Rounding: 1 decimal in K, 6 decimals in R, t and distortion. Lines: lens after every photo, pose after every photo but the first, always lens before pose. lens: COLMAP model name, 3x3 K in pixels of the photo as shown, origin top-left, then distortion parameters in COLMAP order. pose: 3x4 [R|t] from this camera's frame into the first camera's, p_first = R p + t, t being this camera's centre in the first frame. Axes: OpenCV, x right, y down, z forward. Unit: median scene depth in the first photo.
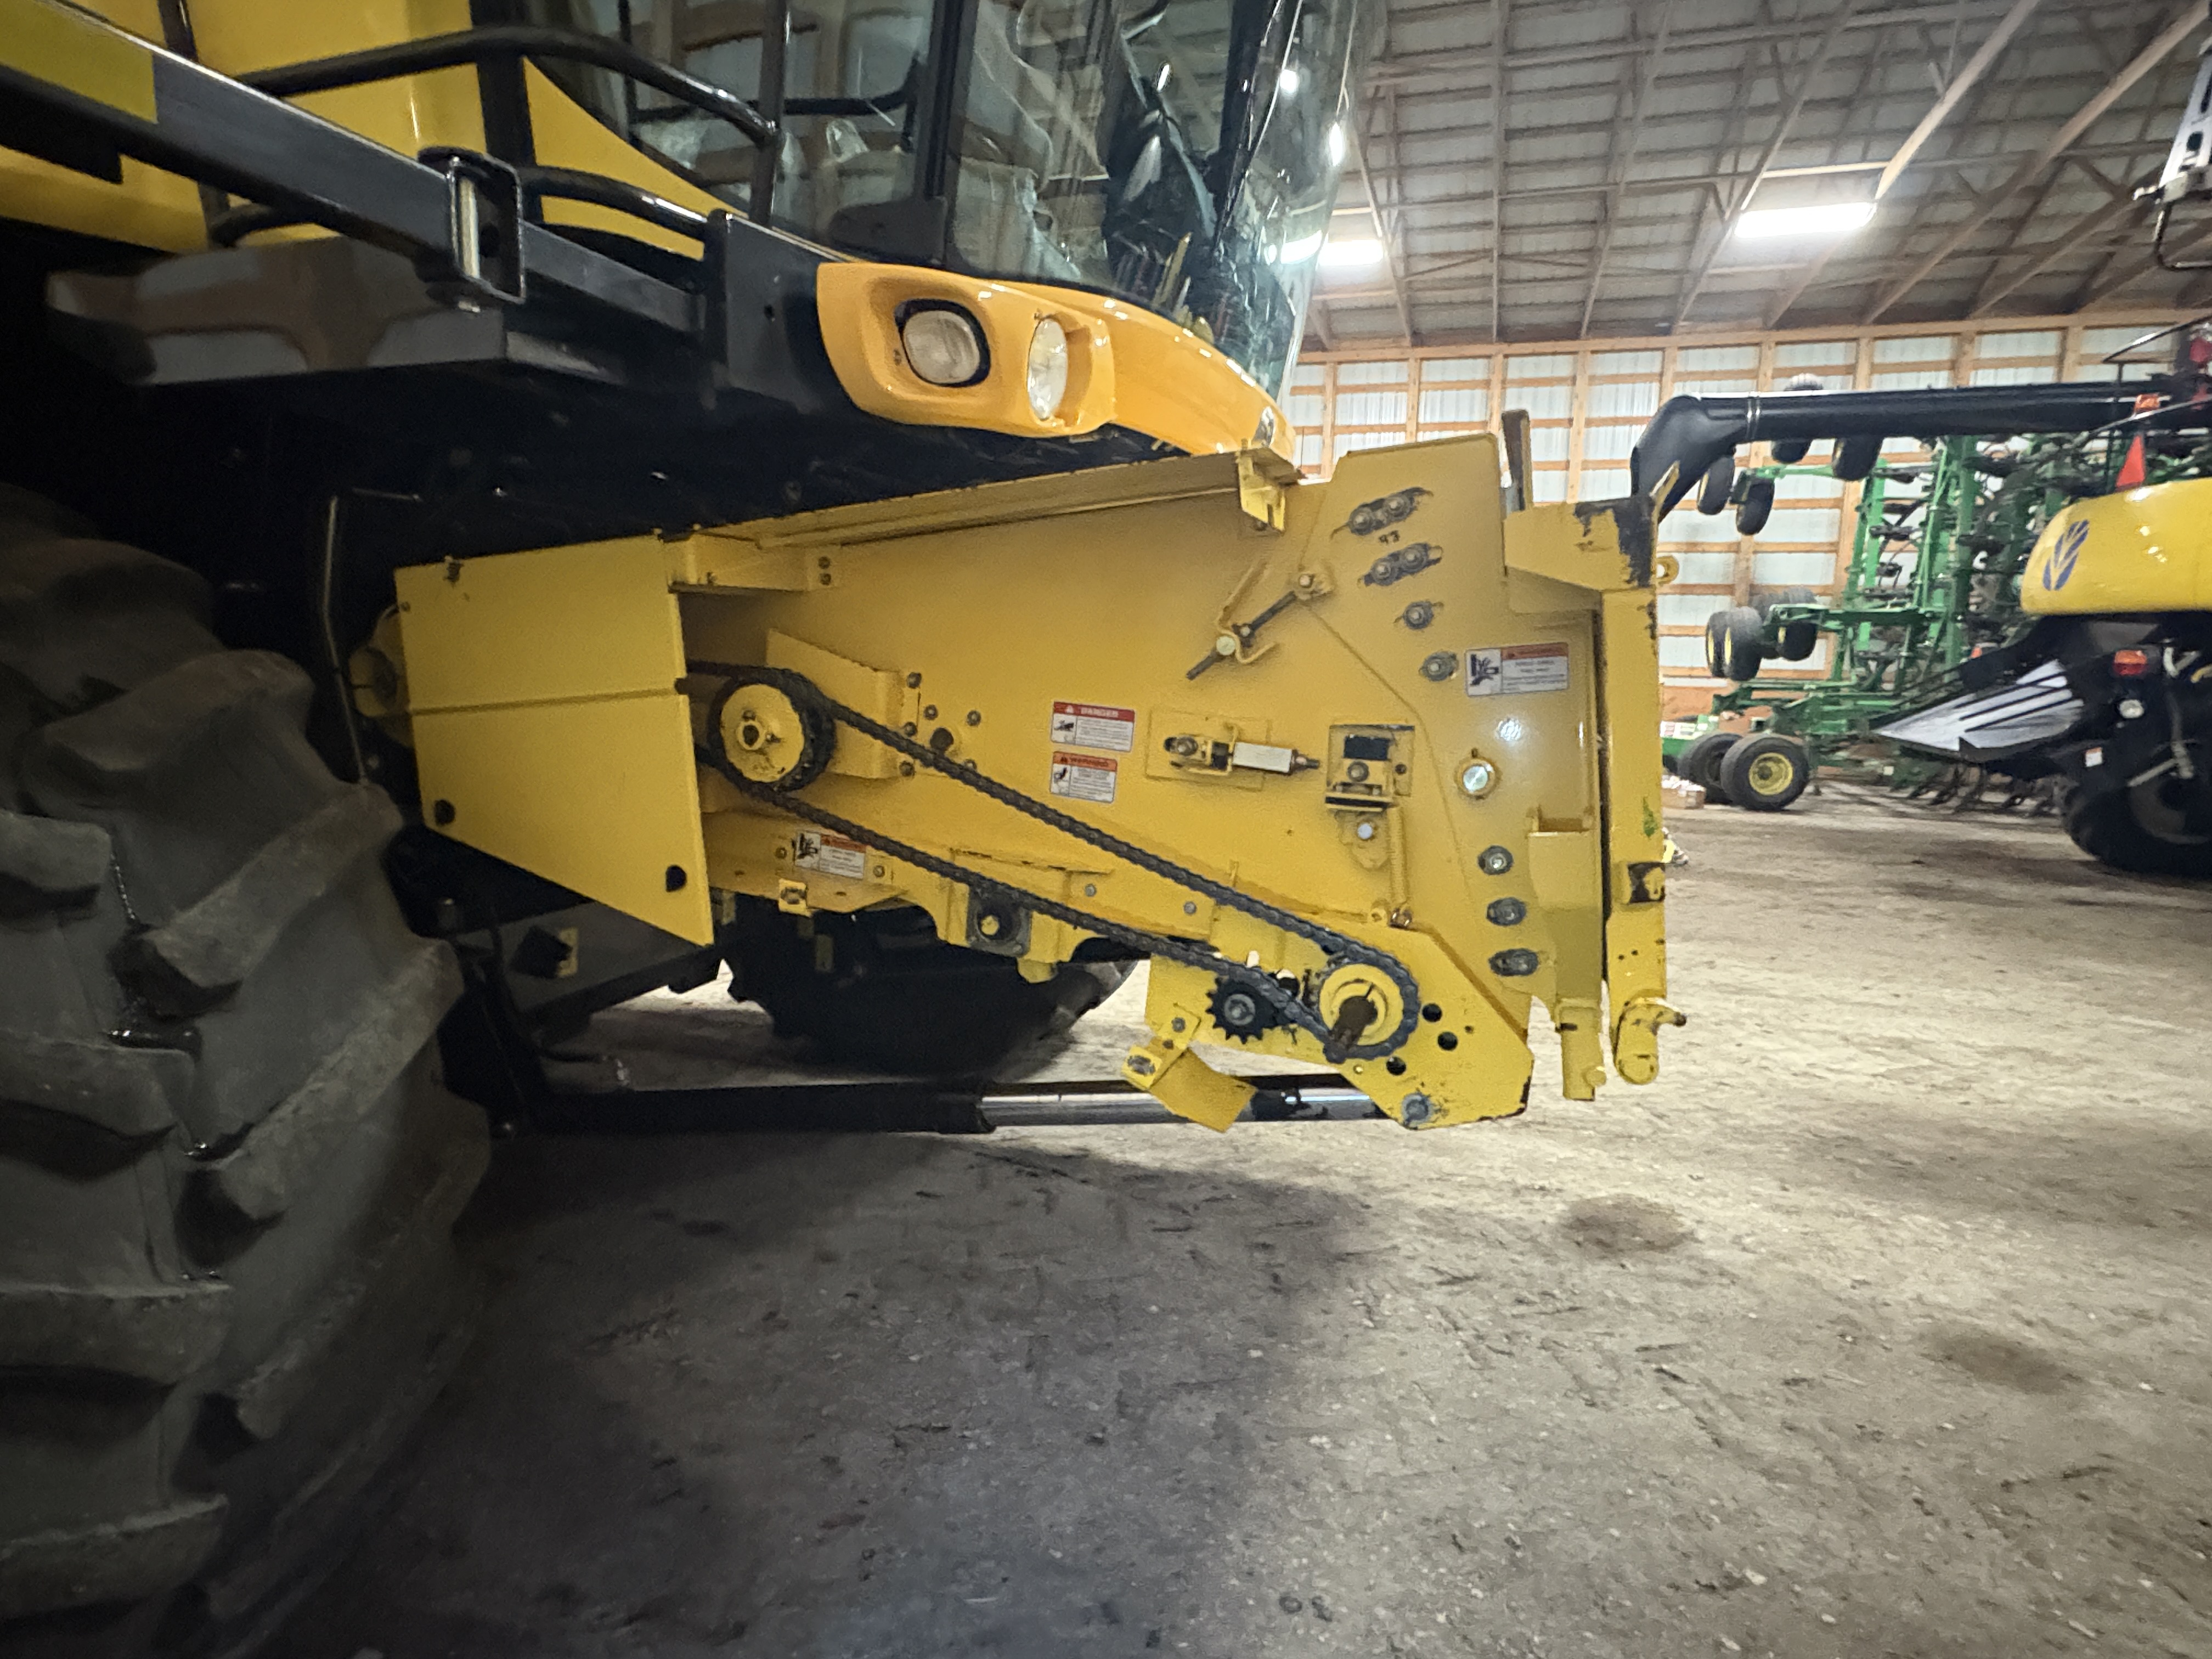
lens RADIAL K [[1223.7, 0, 1097.6], [0, 1223.7, 831.1], [0, 0, 1]] dist [-0.001598, -0.000348]
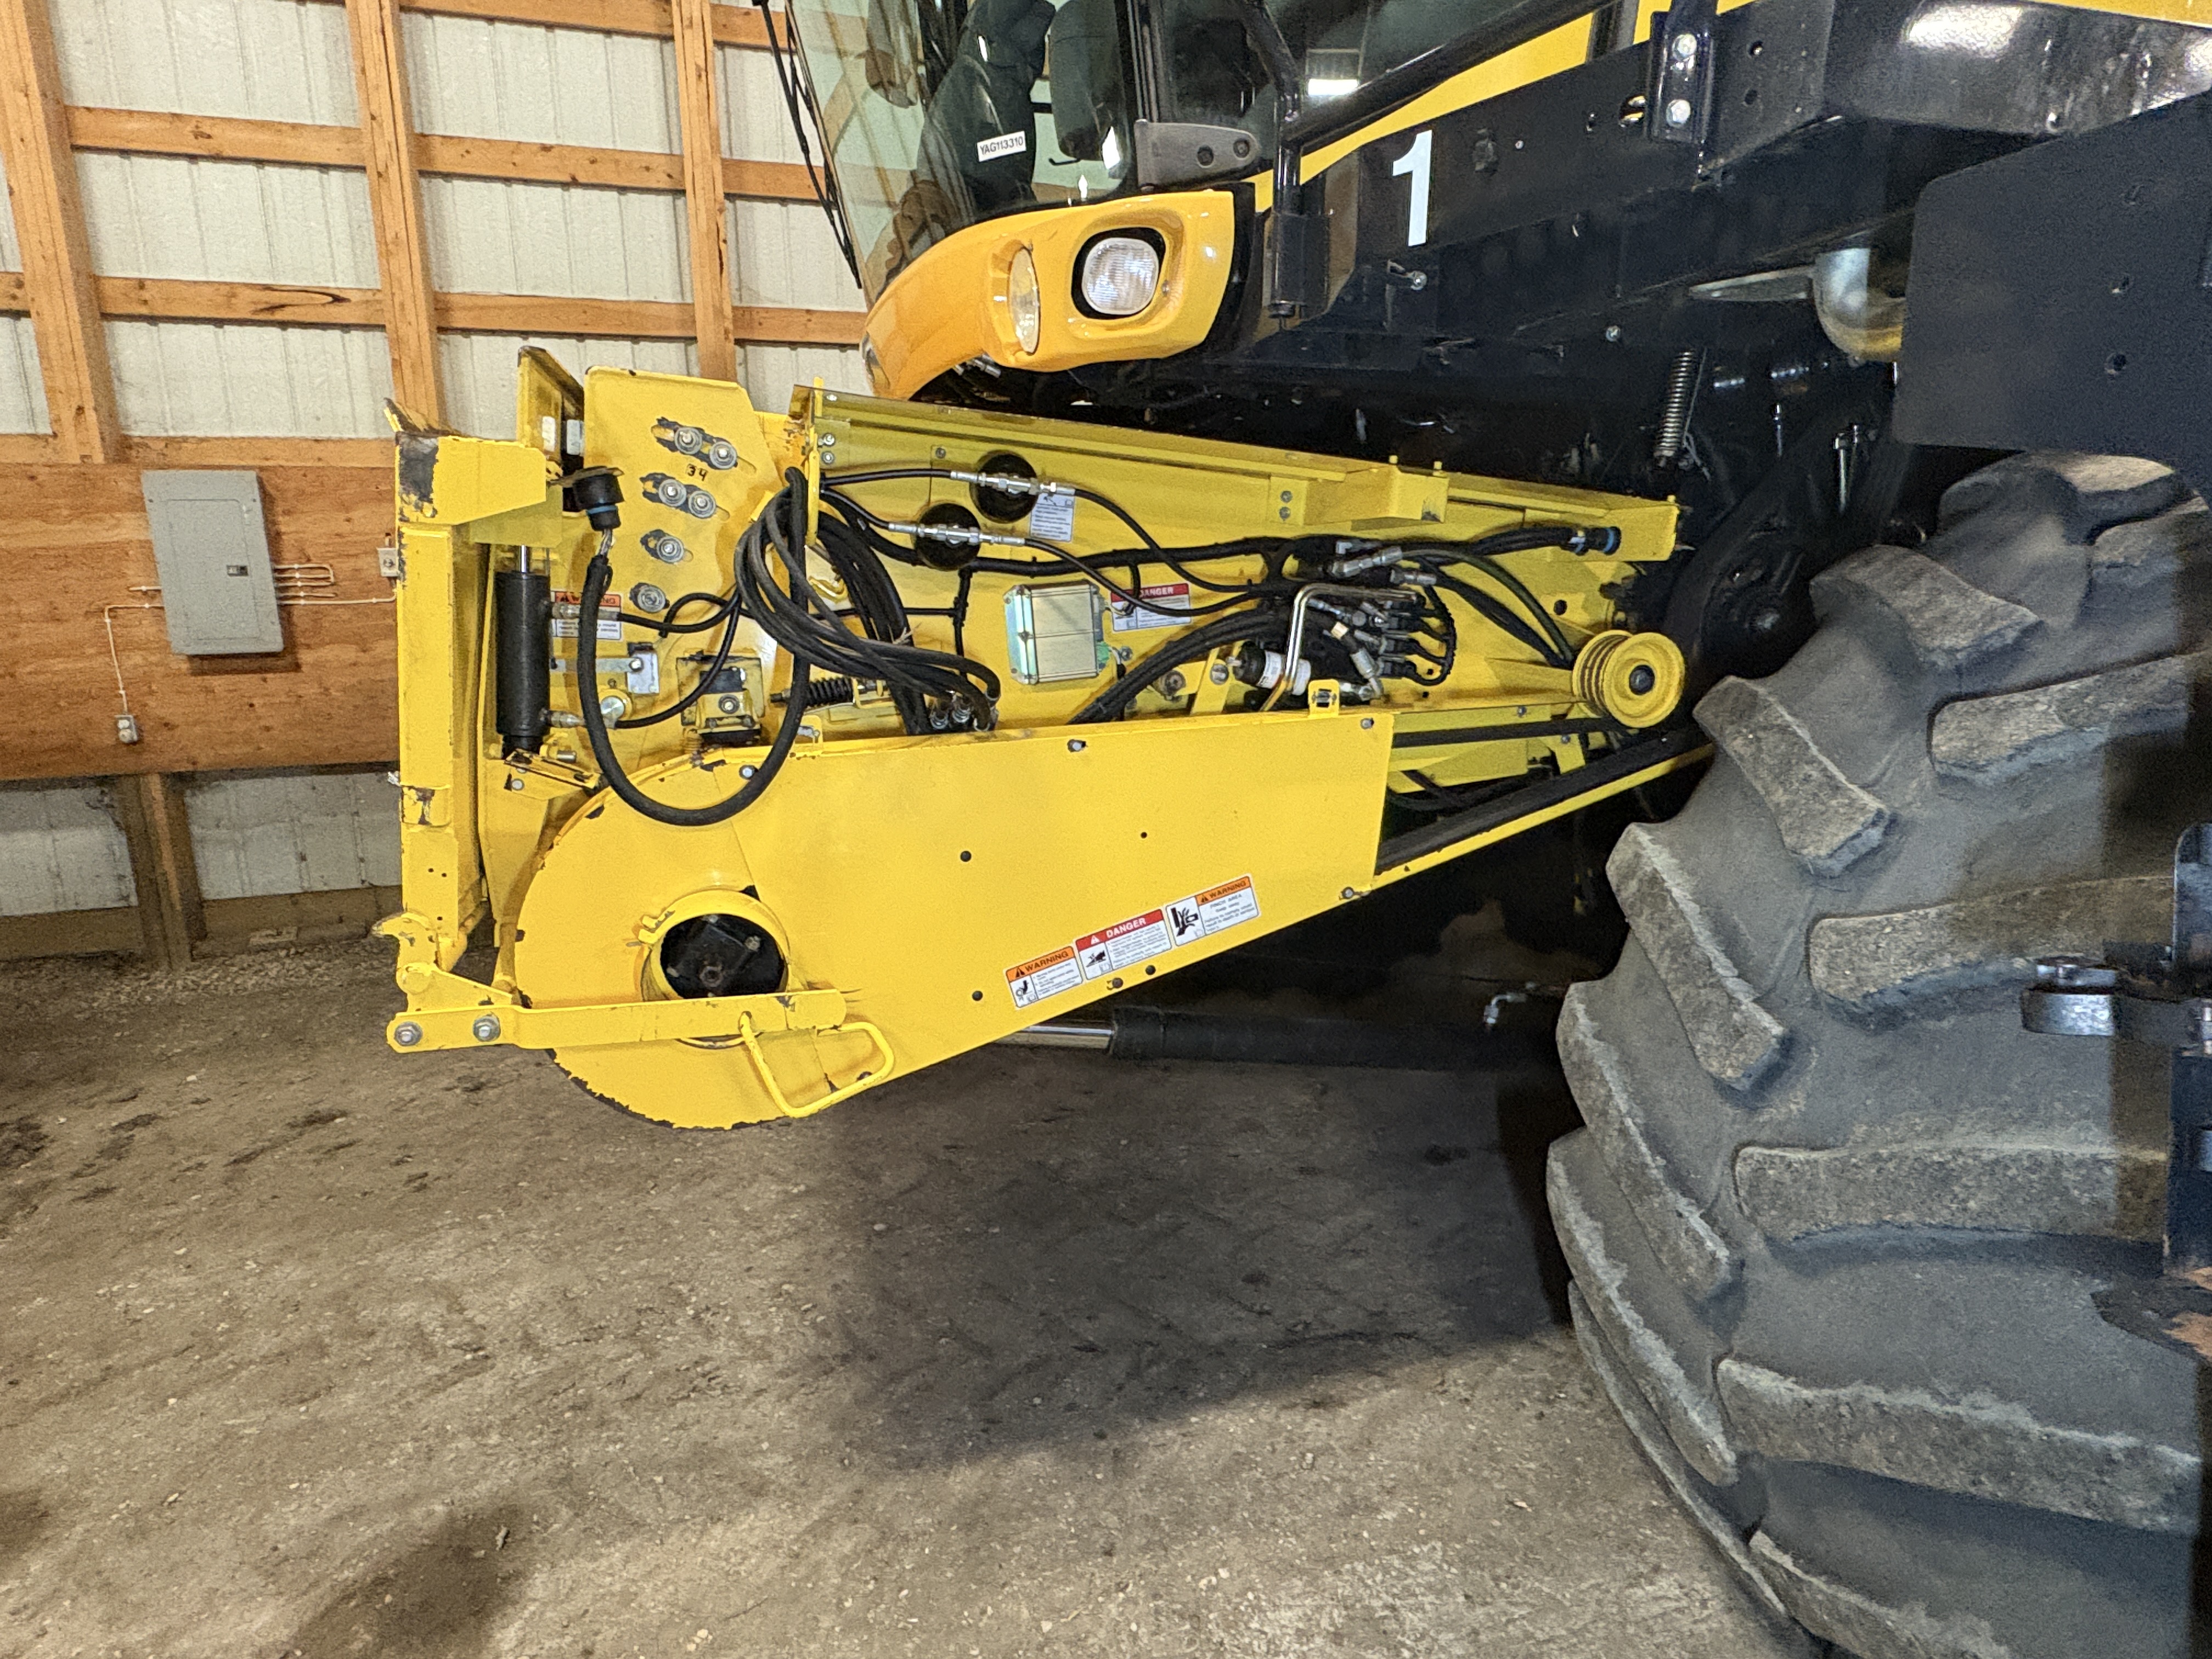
lens RADIAL K [[1223.7, 0, 1097.6], [0, 1223.7, 831.1], [0, 0, 1]] dist [-0.001598, -0.000348]
pose [[-0.818878, 0.109043, -0.563514, 0.509941], [-0.088953, 0.945815, 0.312284, -0.248245], [0.567032, 0.305849, -0.764808, 1.713298]]
